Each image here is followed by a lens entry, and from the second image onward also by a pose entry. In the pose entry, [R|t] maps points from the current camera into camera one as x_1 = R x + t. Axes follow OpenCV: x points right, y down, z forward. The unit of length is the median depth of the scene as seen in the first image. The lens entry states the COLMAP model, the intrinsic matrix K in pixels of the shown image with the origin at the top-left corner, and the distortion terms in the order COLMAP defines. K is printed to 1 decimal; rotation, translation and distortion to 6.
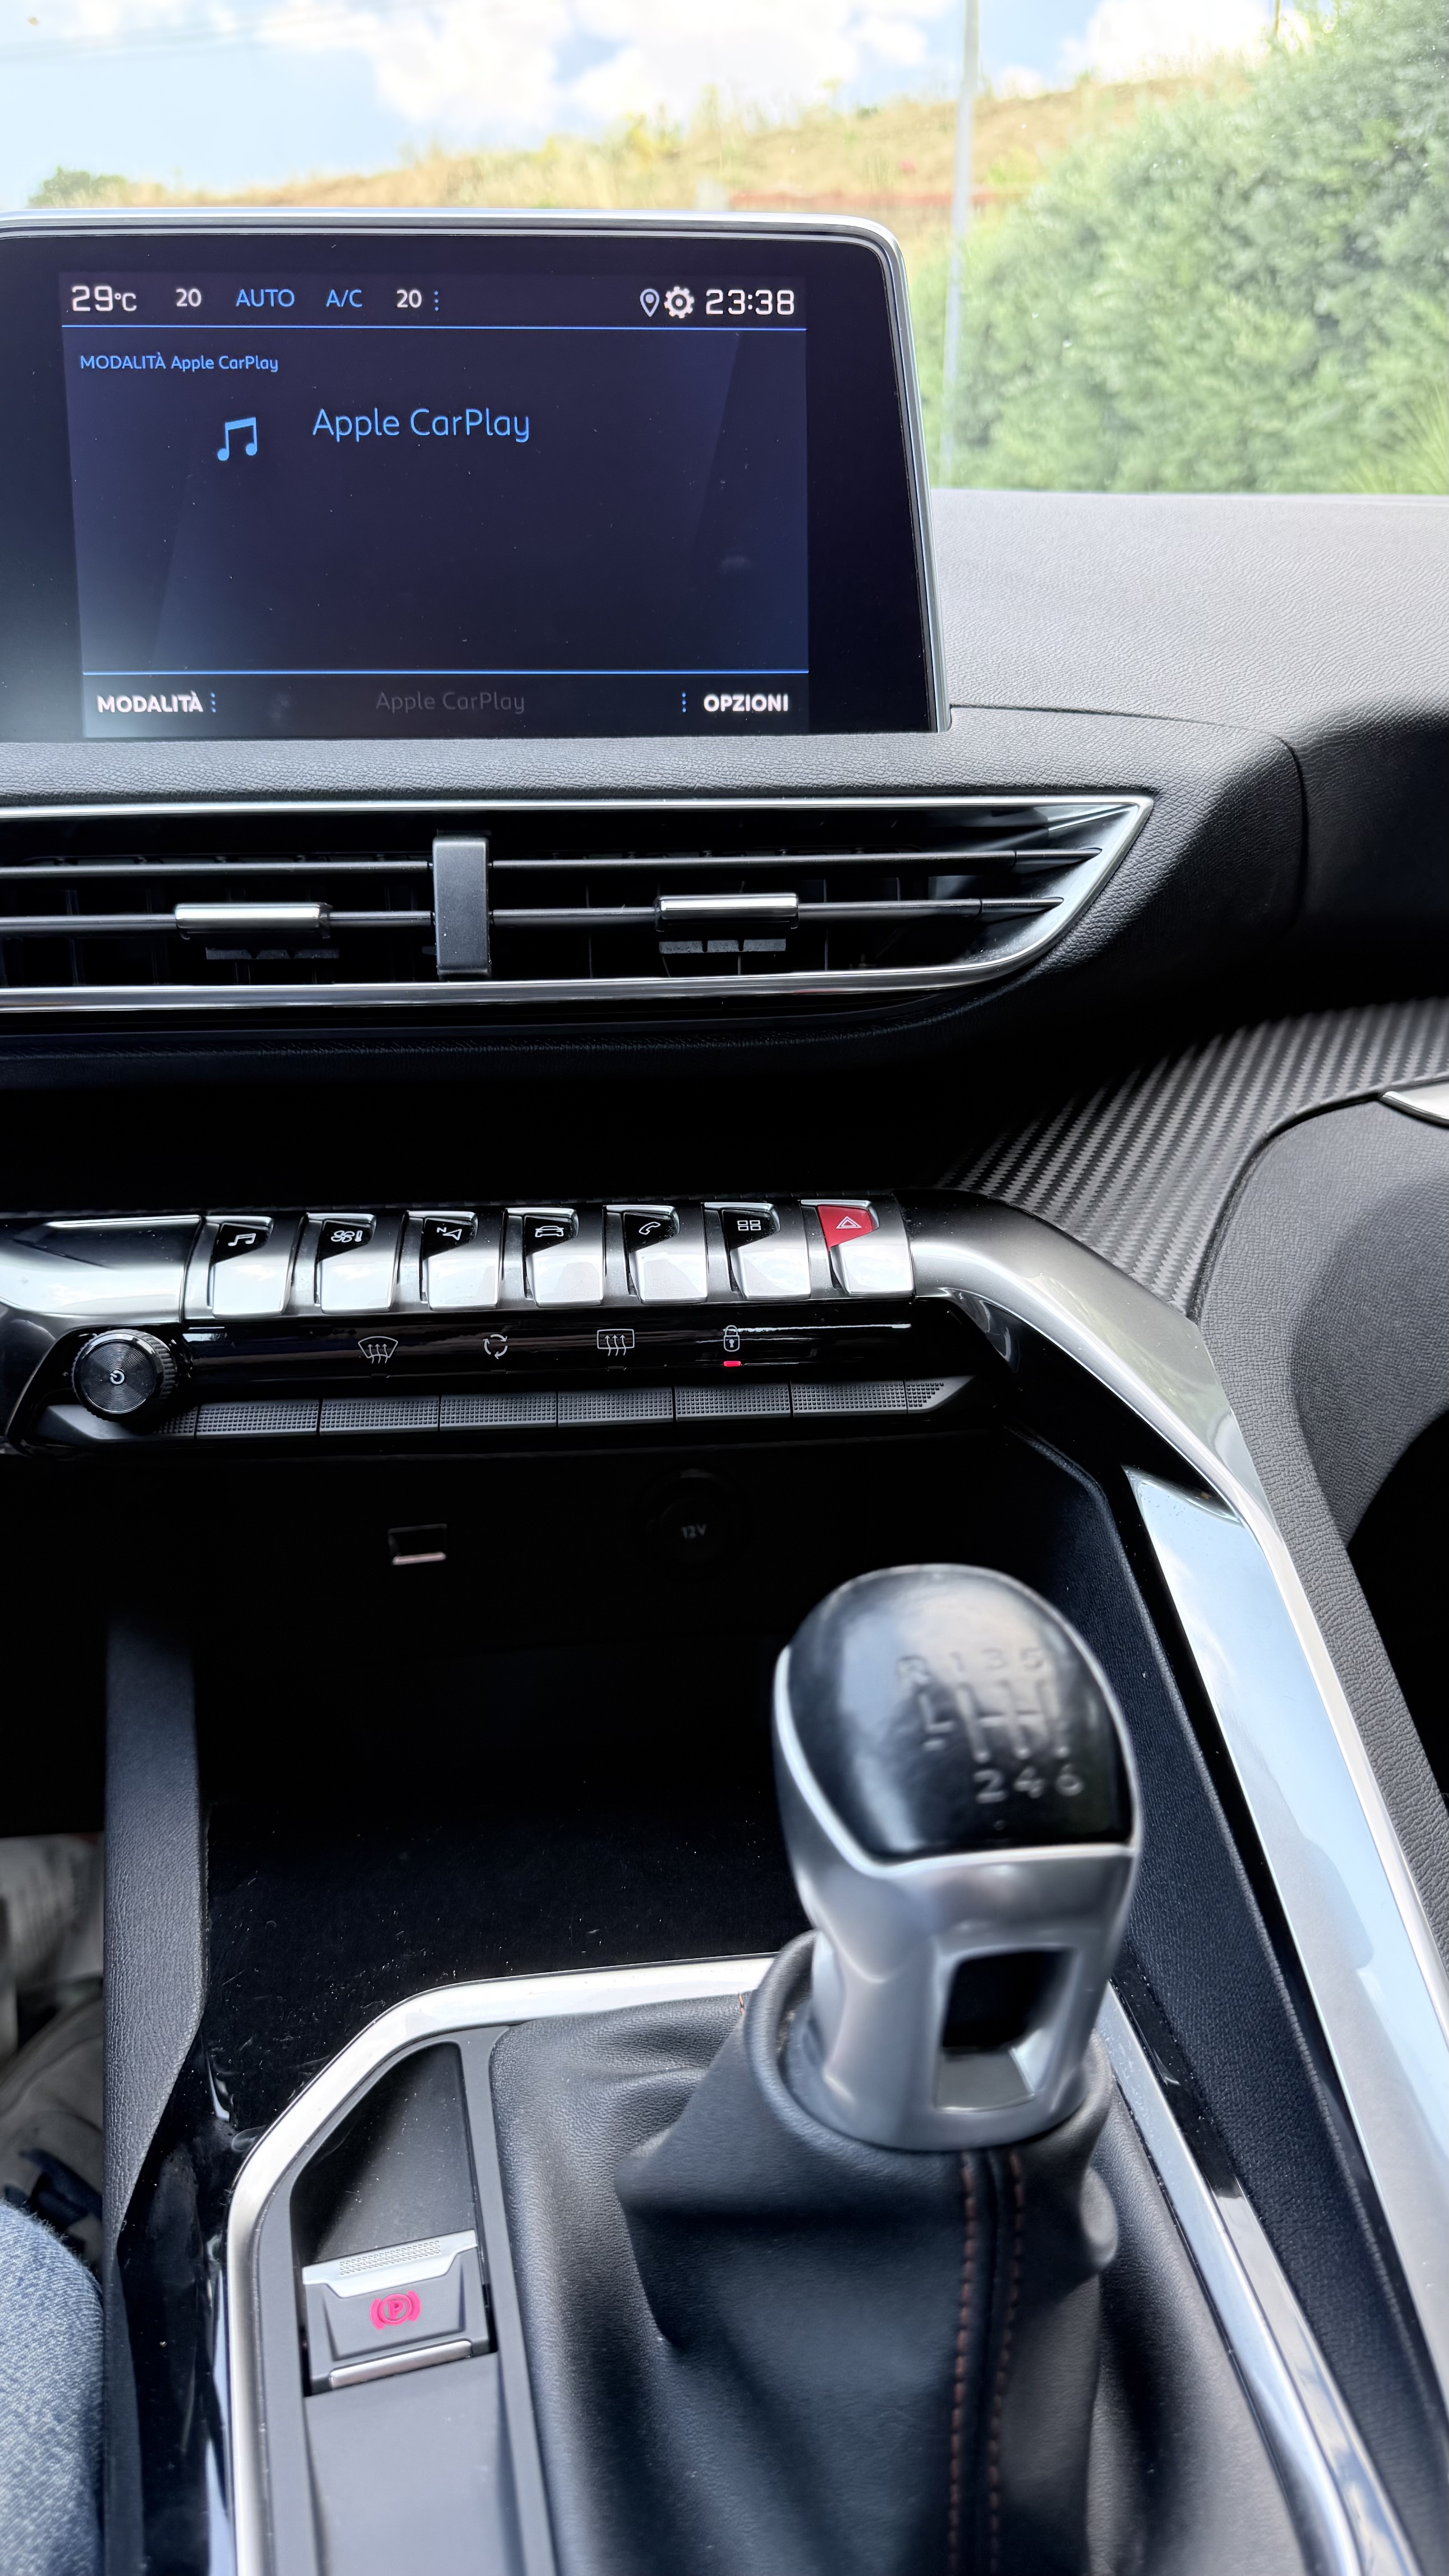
lens RADIAL K [[1868.9, 0, 724.5], [0, 1868.9, 1288.0], [0, 0, 1]] dist [0.080073, -0.126086]
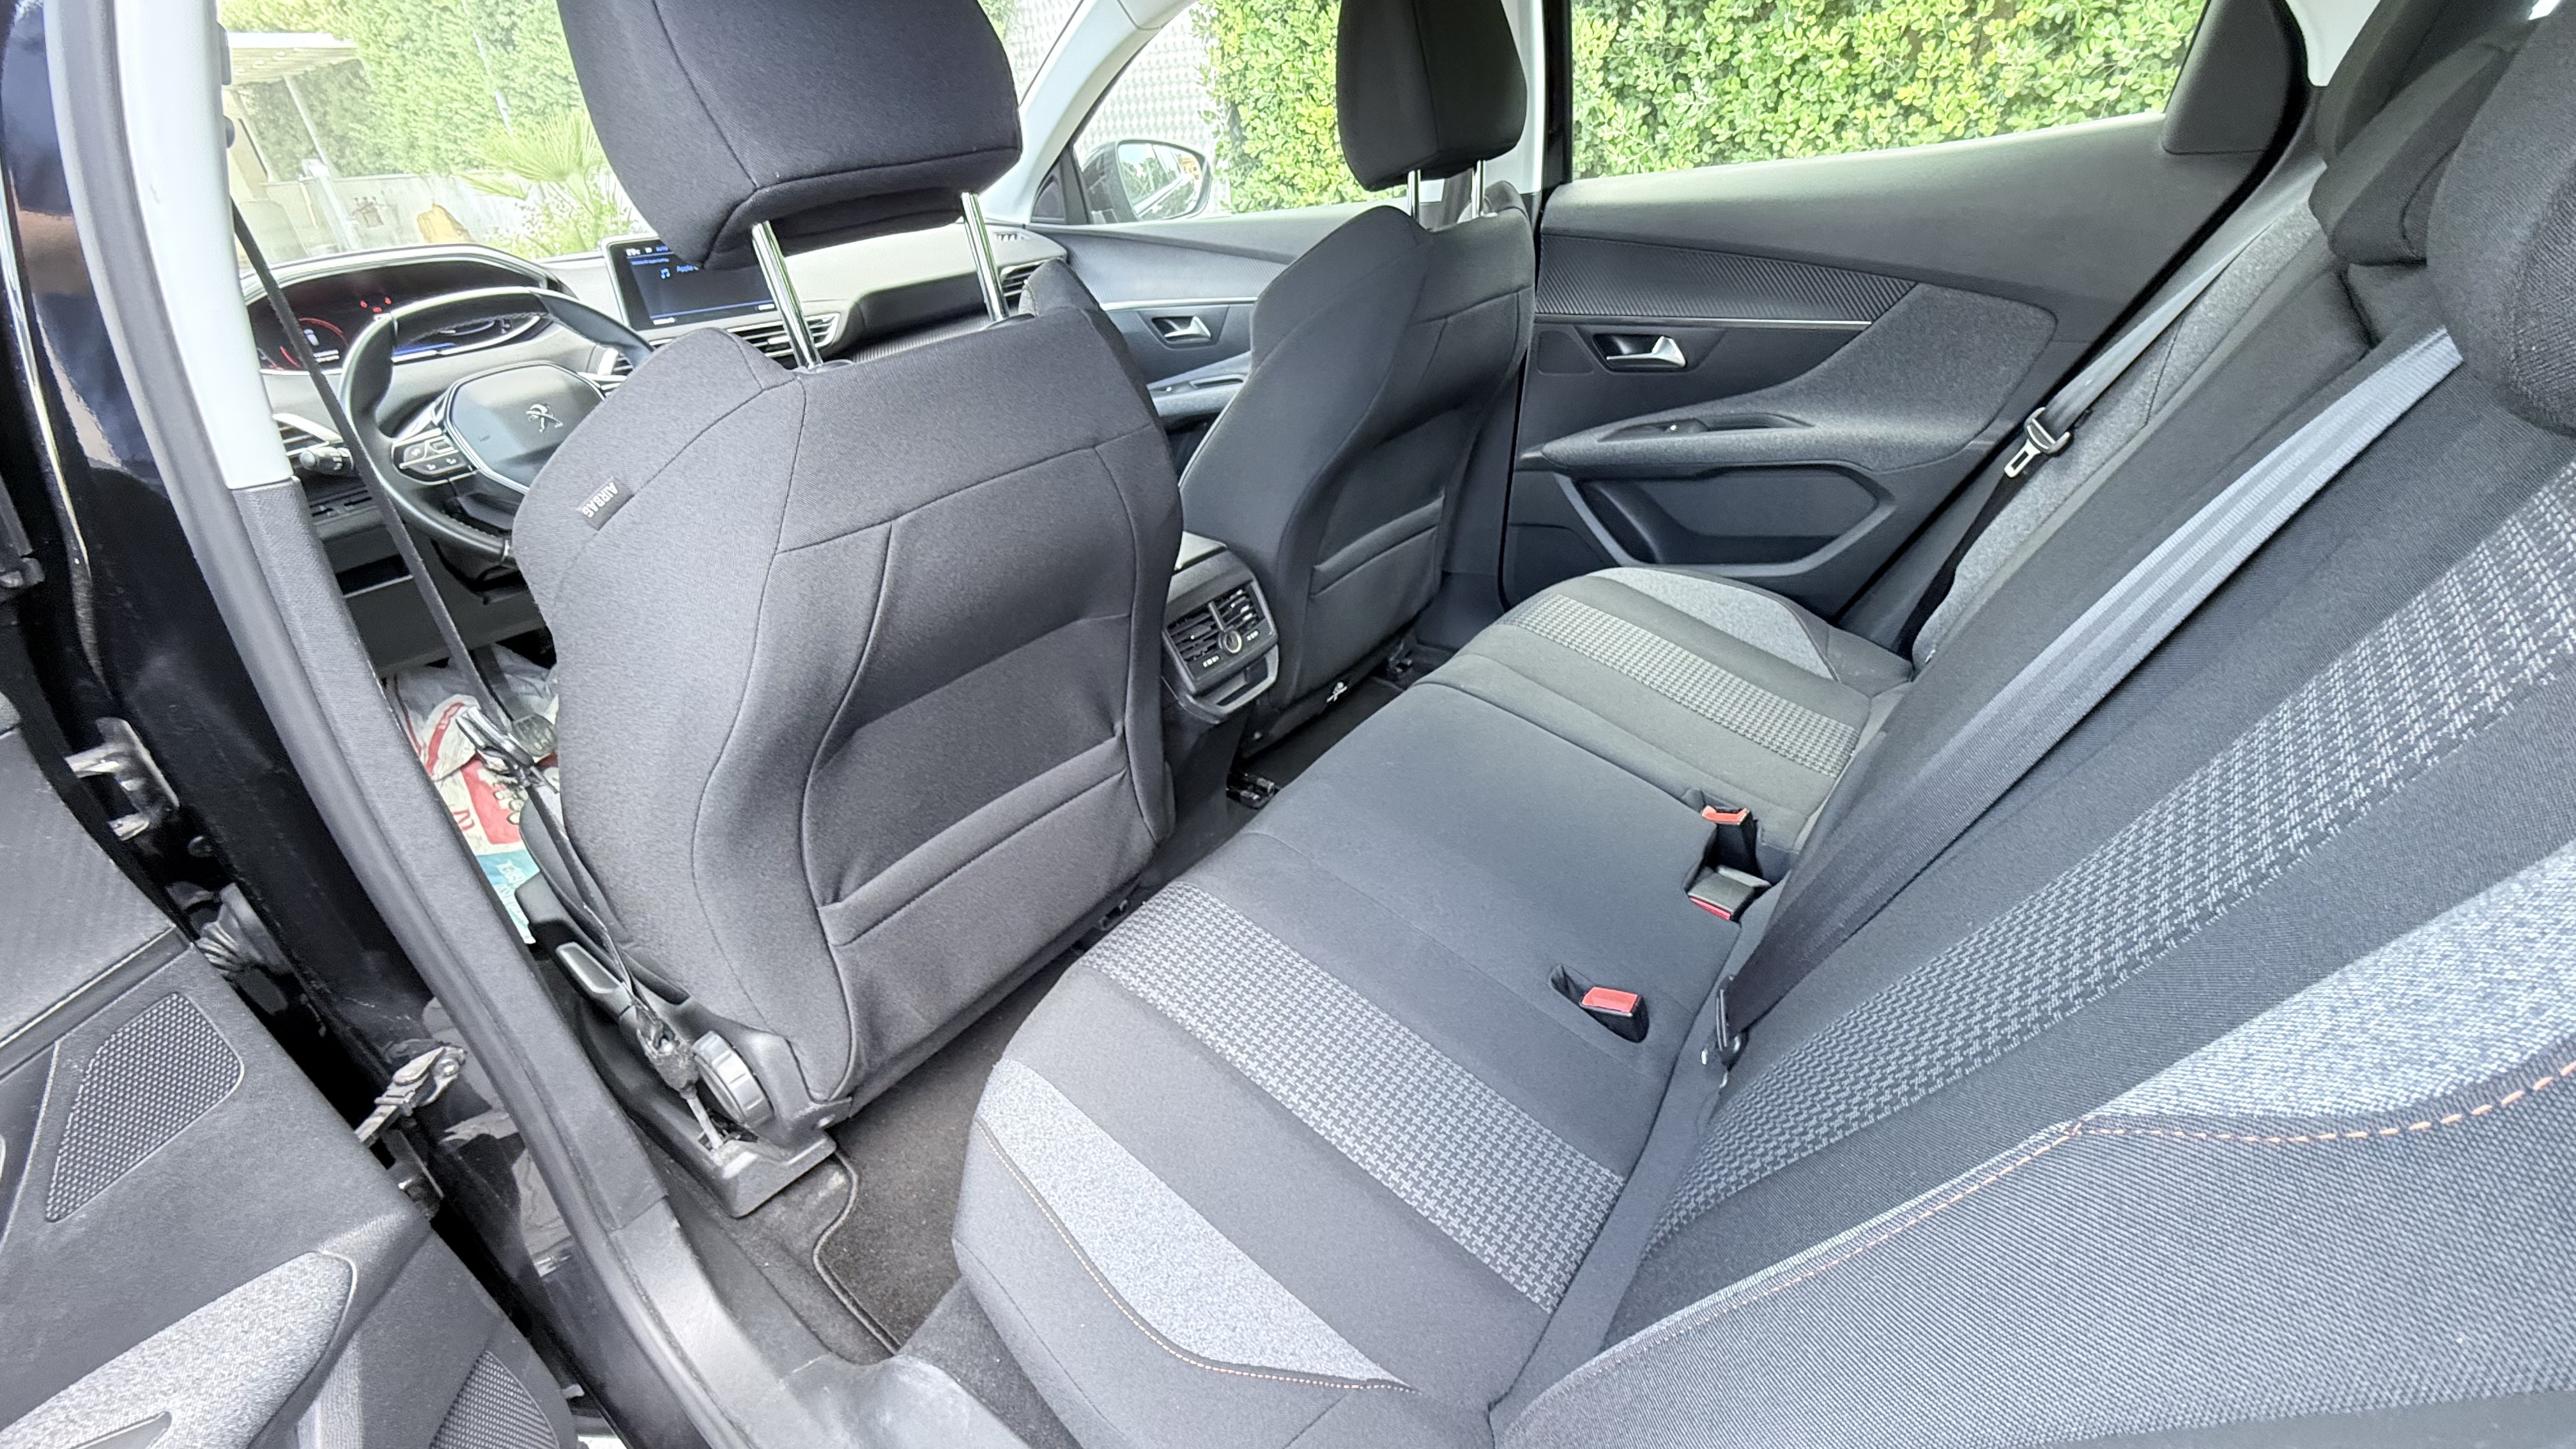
lens RADIAL K [[1028.3, 0, 1288.0], [0, 1028.3, 724.5], [0, 0, 1]] dist [0.000511, 0.000221]
pose [[0.756868, -0.357087, 0.547394, -1.030540], [0.252571, 0.932286, 0.258943, 0.519871], [-0.602792, -0.057730, 0.795807, -2.780301]]
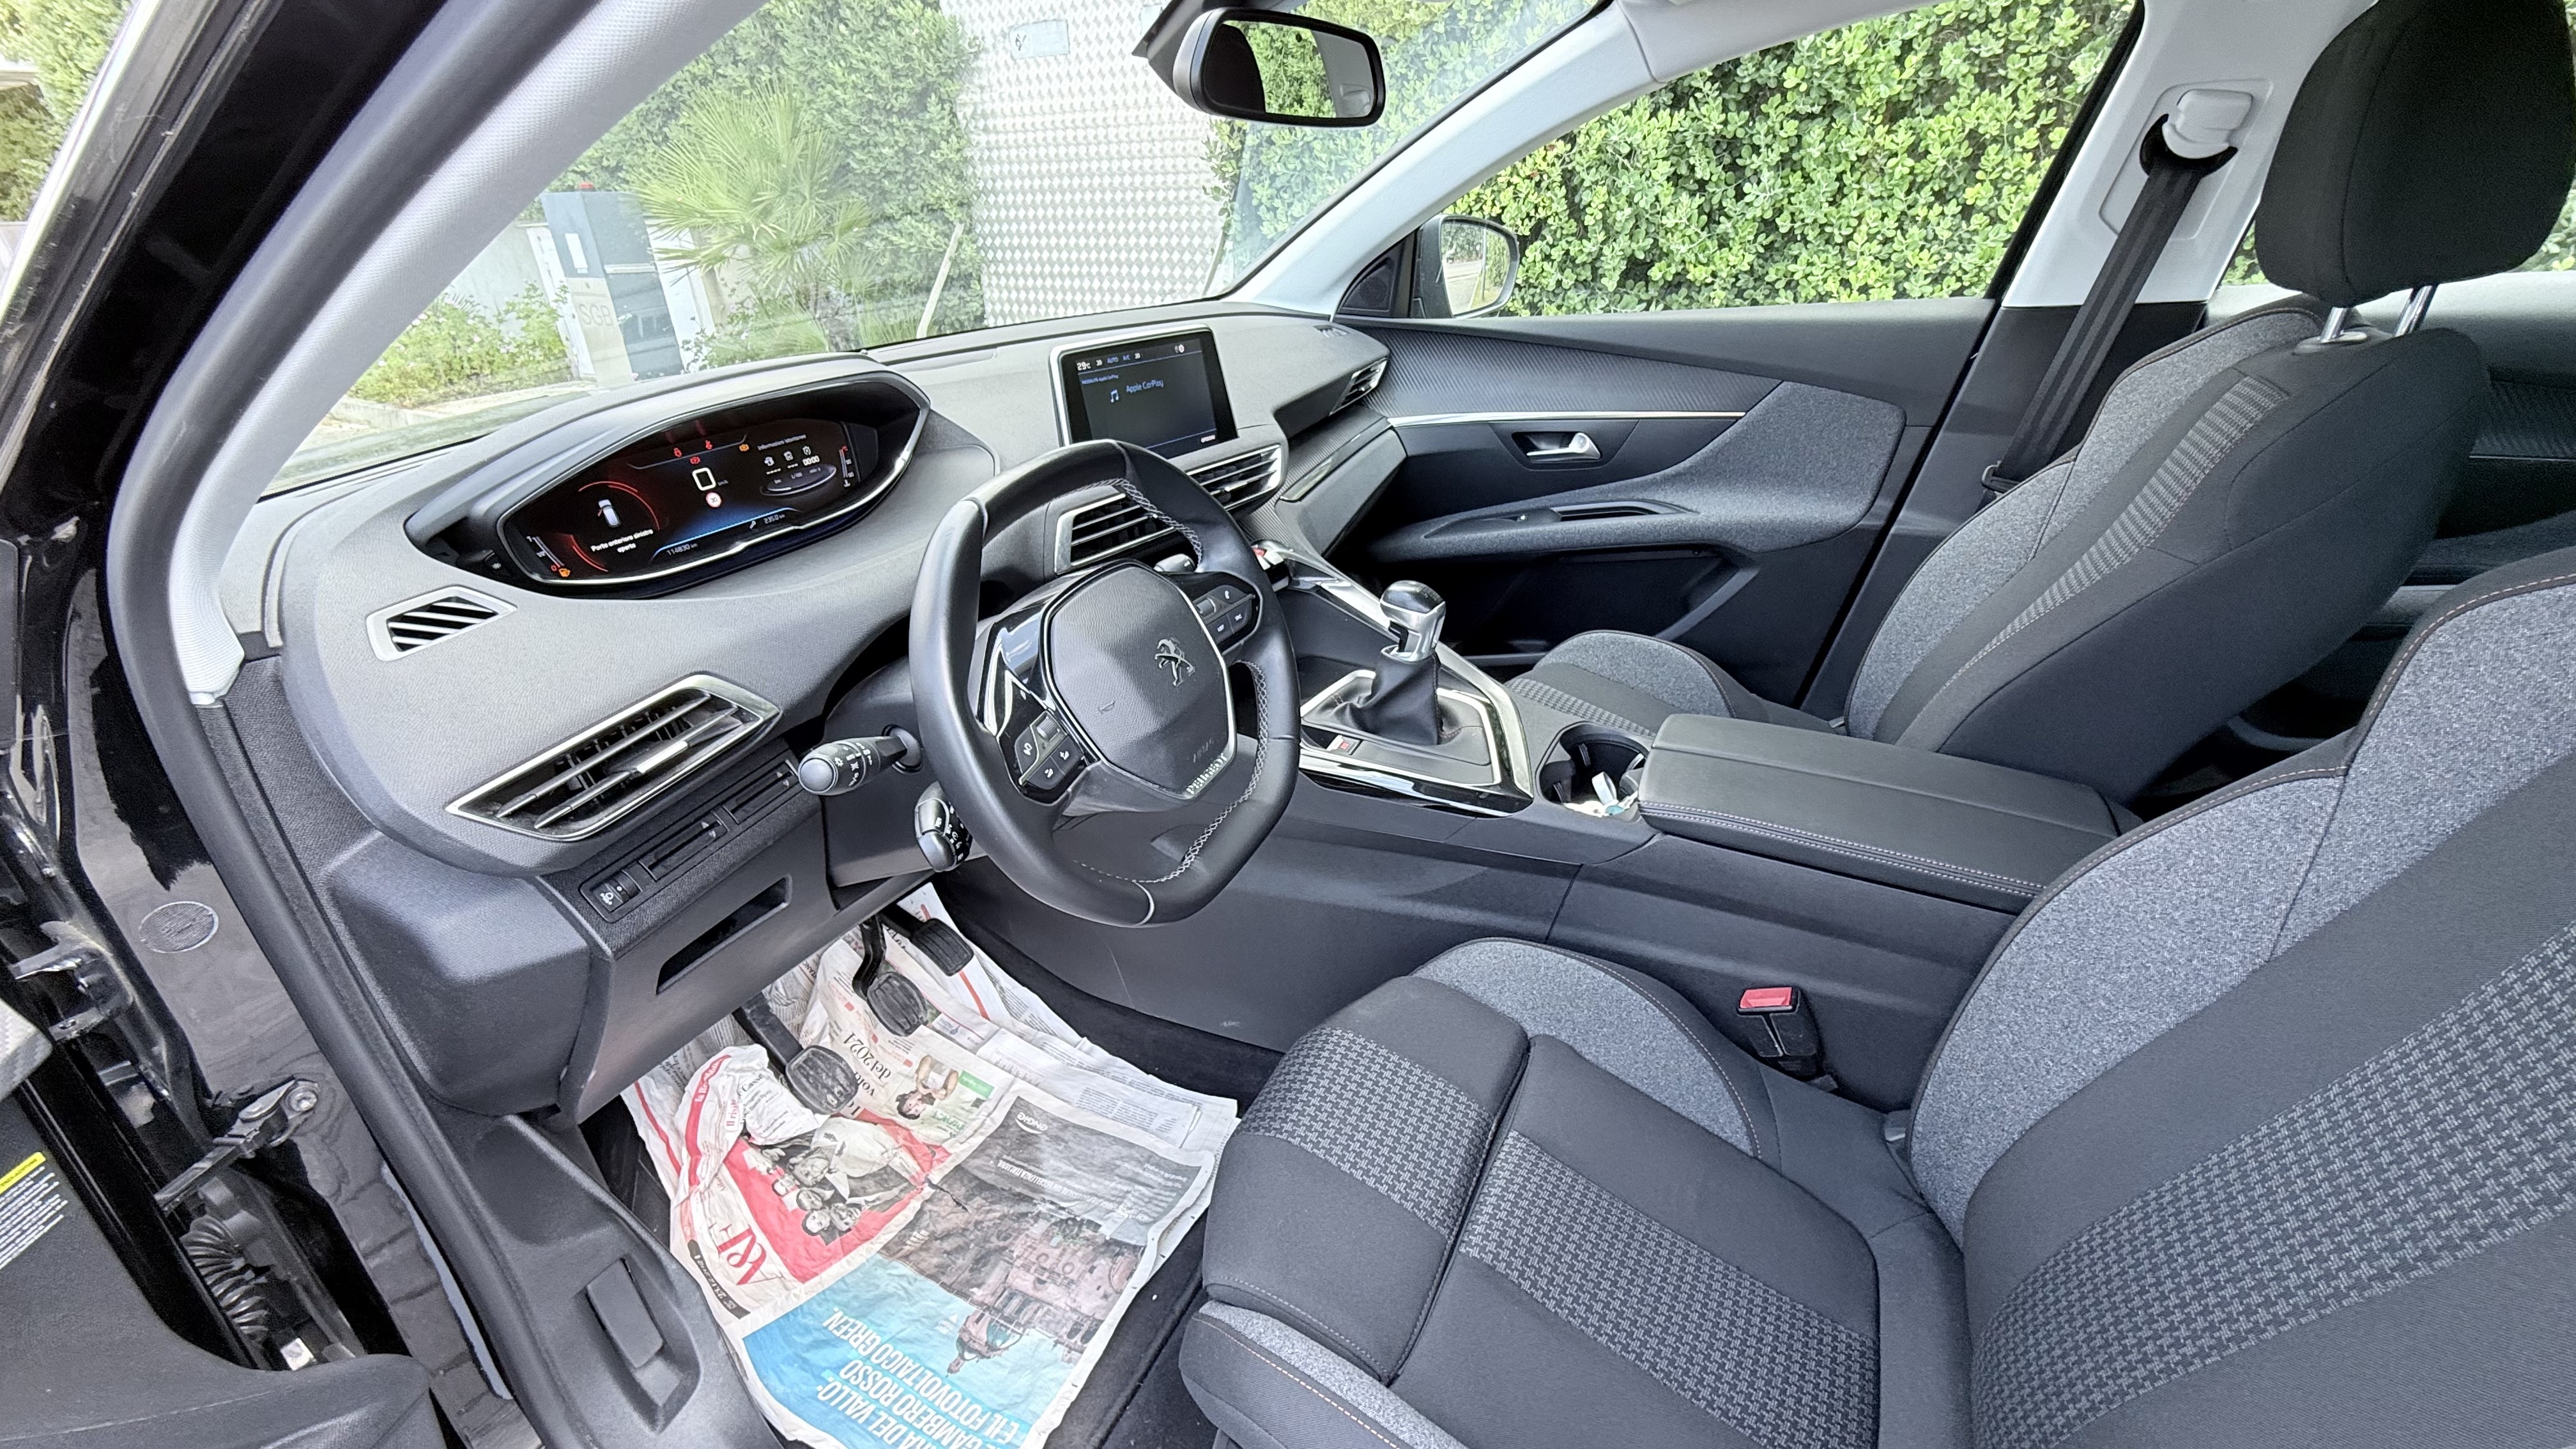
lens RADIAL K [[1051.2, 0, 1280.5], [0, 1051.2, 731.9], [0, 0, 1]] dist [-0.003221, -0.000579]
pose [[0.619826, -0.364504, 0.694948, -1.798309], [0.267301, 0.930687, 0.249743, -0.244679], [-0.737811, 0.030963, 0.674296, -0.711928]]
